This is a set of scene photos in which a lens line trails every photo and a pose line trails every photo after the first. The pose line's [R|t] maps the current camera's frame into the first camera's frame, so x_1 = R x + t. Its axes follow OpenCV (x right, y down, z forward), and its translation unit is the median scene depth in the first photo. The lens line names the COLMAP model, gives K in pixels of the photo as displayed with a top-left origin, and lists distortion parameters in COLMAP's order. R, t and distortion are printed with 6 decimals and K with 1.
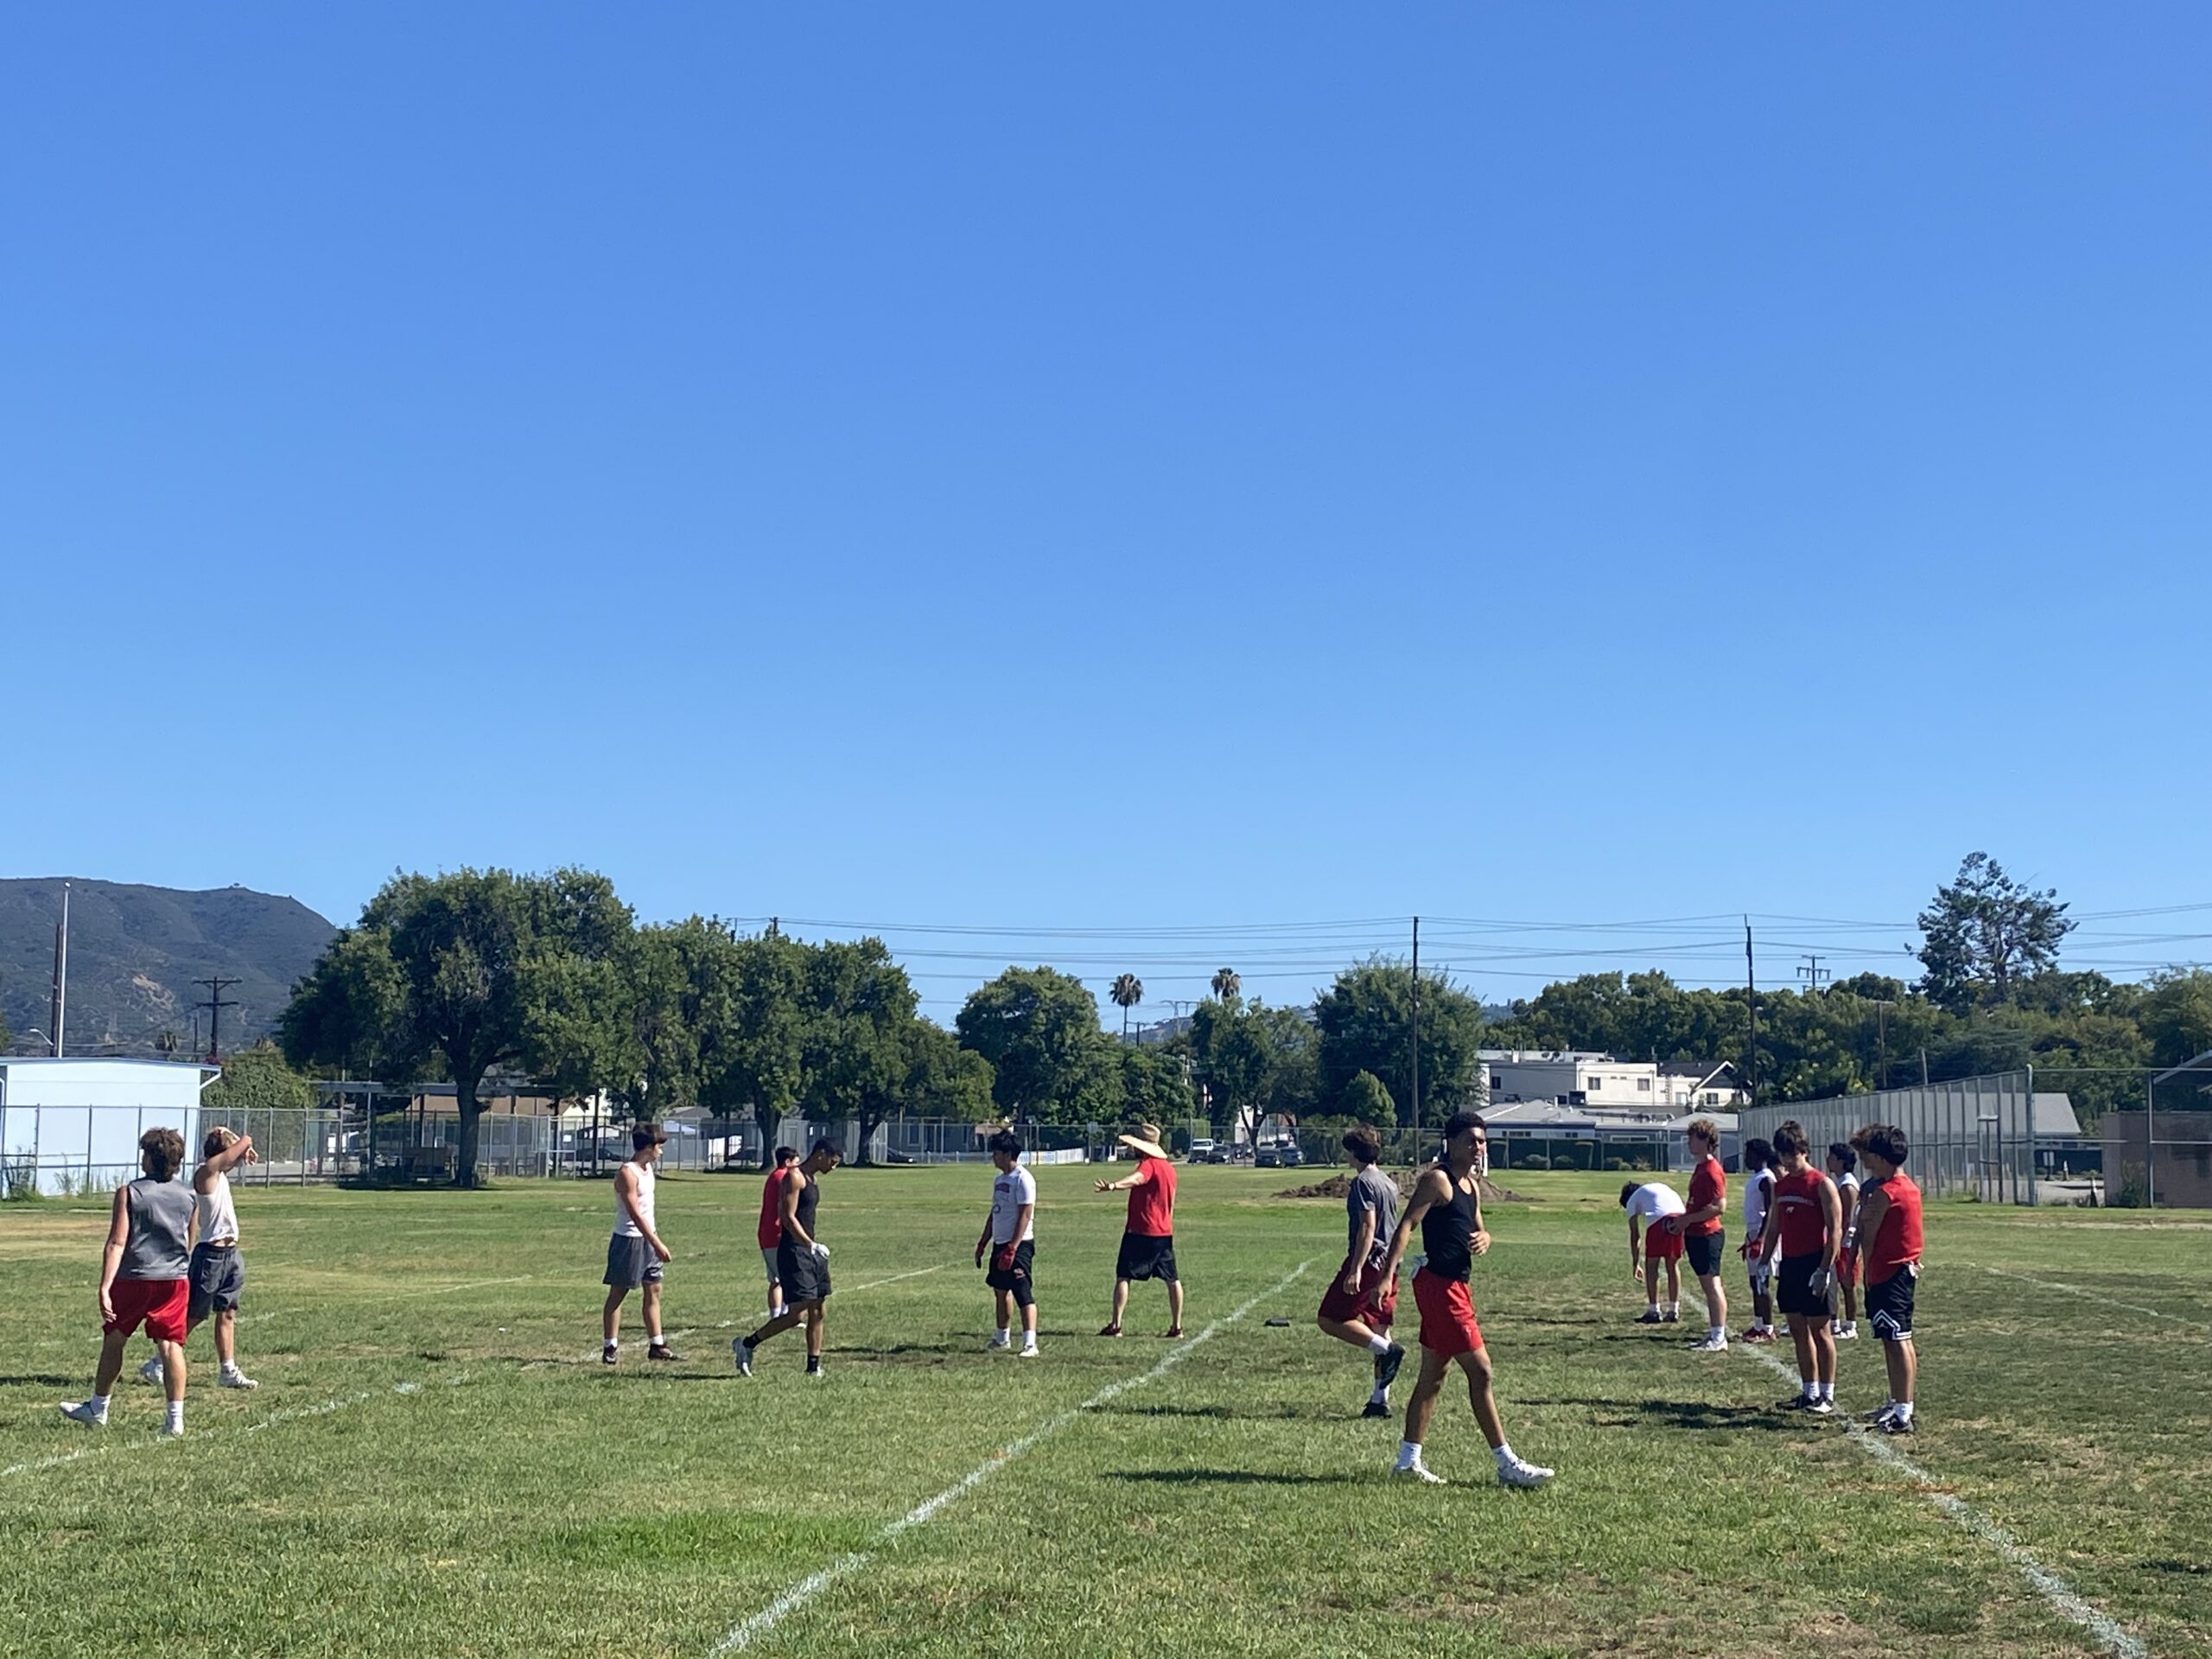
lens RADIAL K [[3307.1, 0, 1111.5], [0, 3307.1, 781.0], [0, 0, 1]] dist [0.158295, 0.000000]
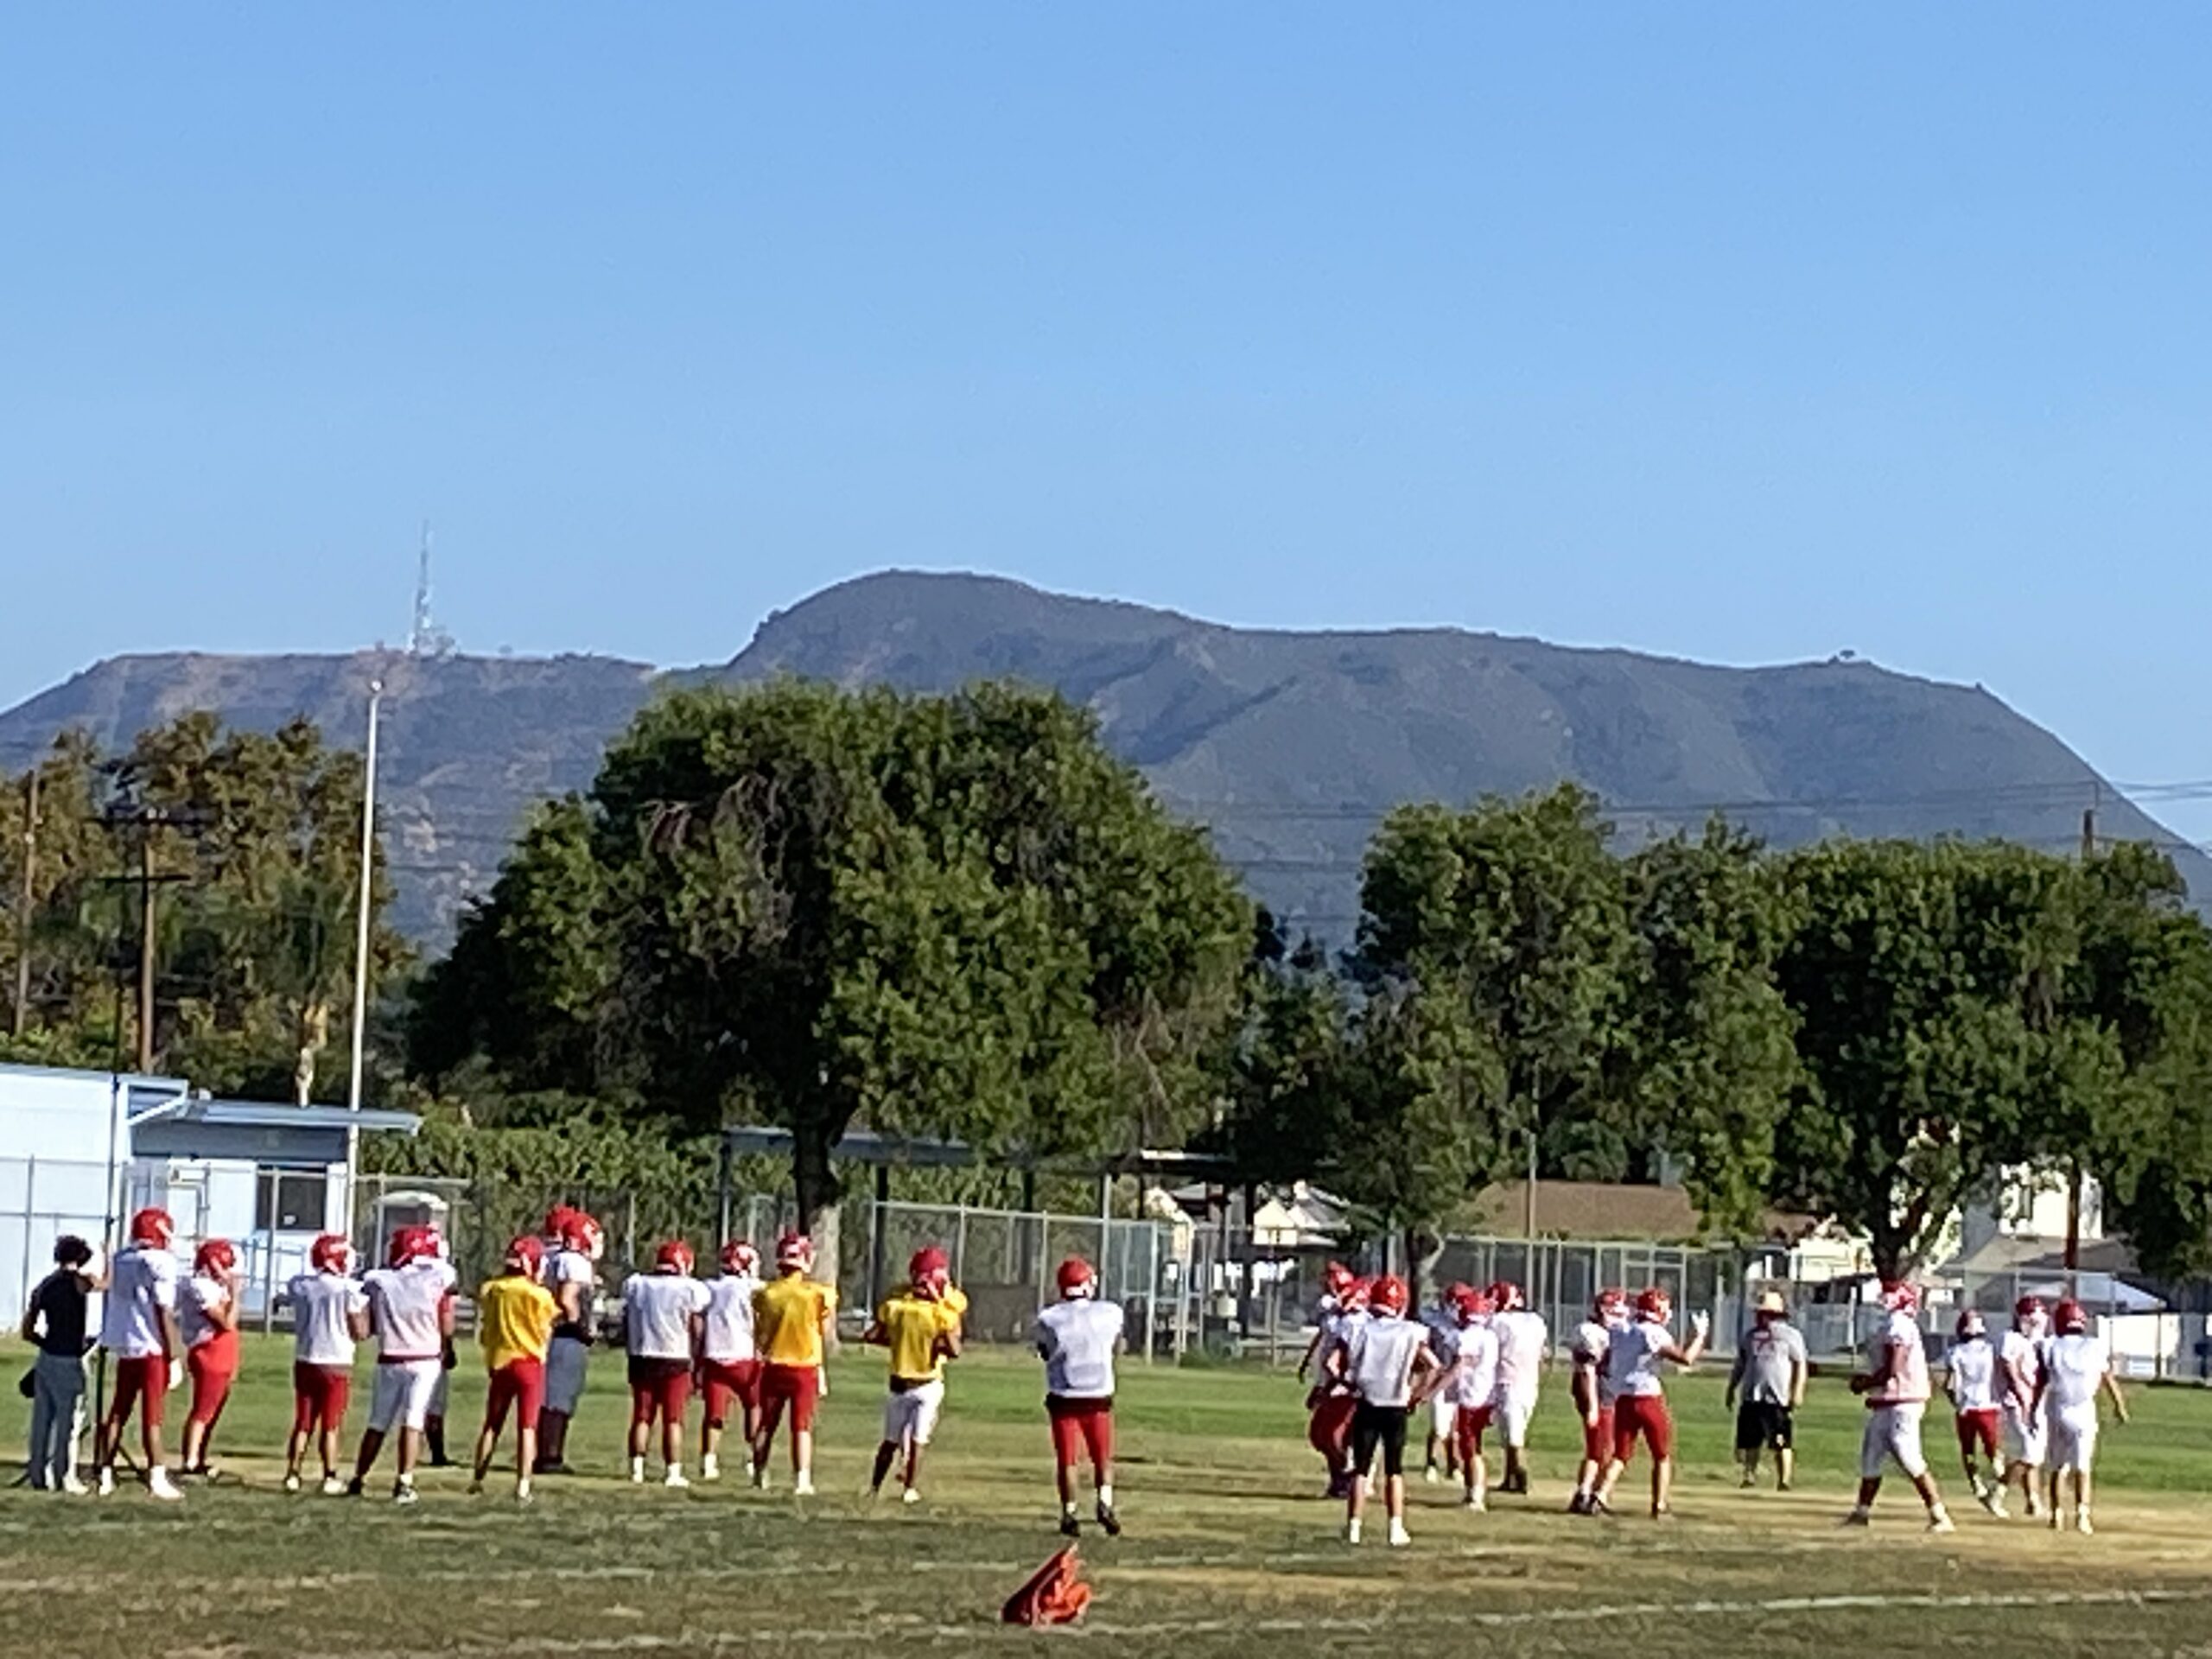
lens RADIAL K [[8998.9, 0, 1102.8], [0, 8998.9, 828.1], [0, 0, 1]] dist [-0.041371, 0.000000]
pose [[0.938233, 0.020735, -0.345383, 0.135851], [-0.003564, 0.998729, 0.050275, -0.007545], [0.345987, -0.045938, 0.937114, -0.077438]]
